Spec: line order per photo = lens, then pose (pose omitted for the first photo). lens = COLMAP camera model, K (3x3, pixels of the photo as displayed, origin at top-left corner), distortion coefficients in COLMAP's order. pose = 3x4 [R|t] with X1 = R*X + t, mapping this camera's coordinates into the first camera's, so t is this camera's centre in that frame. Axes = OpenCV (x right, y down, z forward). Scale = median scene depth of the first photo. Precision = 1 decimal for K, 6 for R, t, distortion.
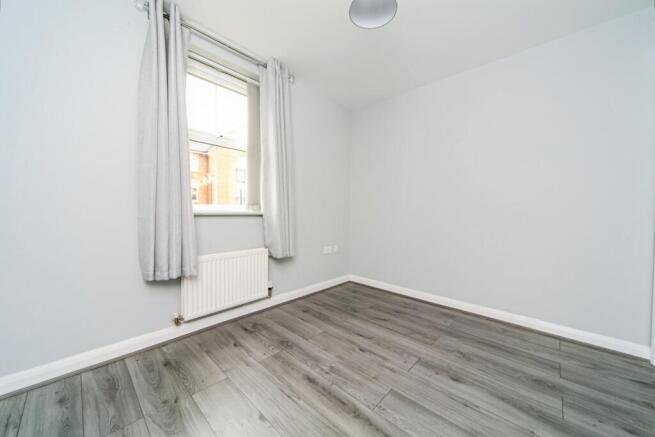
lens RADIAL K [[240.1, 0, 330.2], [0, 240.1, 209.5], [0, 0, 1]] dist [0.000986, 0.000006]
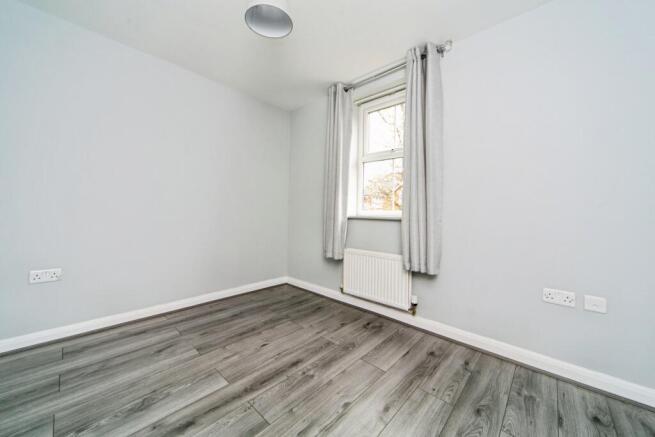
lens RADIAL K [[240.1, 0, 330.2], [0, 240.1, 209.5], [0, 0, 1]] dist [0.000986, 0.000006]
pose [[0.009379, -0.031923, -0.999446, 0.810842], [-0.013174, 0.999400, -0.032046, 0.016597], [0.999869, 0.013467, 0.008953, 0.865525]]
